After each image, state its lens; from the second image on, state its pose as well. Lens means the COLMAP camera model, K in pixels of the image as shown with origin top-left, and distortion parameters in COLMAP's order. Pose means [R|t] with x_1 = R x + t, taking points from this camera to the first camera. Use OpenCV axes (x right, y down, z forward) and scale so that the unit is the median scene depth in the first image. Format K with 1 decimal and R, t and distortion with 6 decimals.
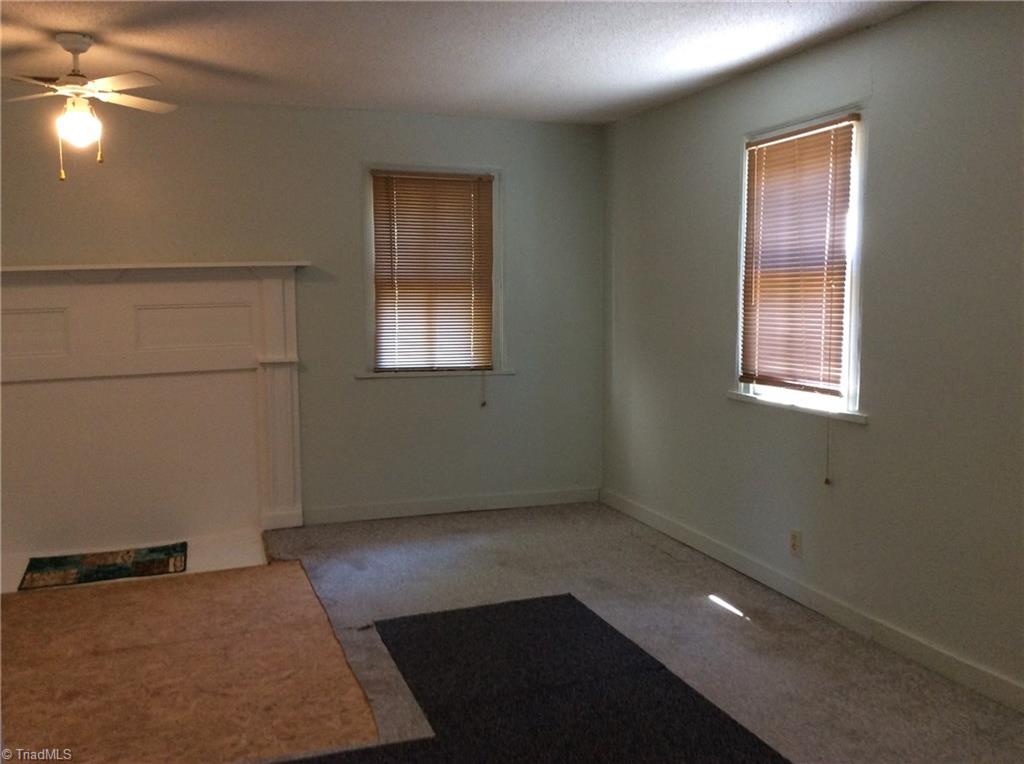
lens RADIAL K [[923.9, 0, 512.0], [0, 923.9, 382.0], [0, 0, 1]] dist [0.116777, -0.217549]
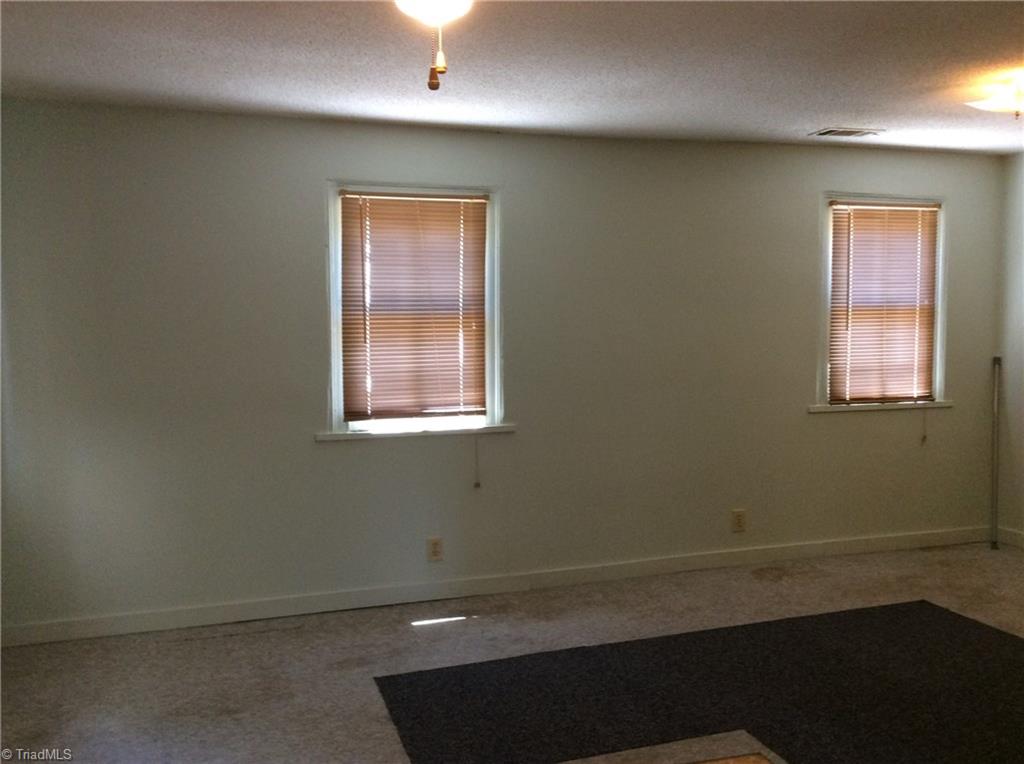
lens RADIAL K [[923.9, 0, 512.0], [0, 923.9, 382.0], [0, 0, 1]] dist [0.116777, -0.217549]
pose [[0.012713, -0.048976, 0.998719, -0.829397], [0.110516, 0.992749, 0.047277, -0.076571], [-0.993793, 0.109773, 0.018033, 0.864414]]
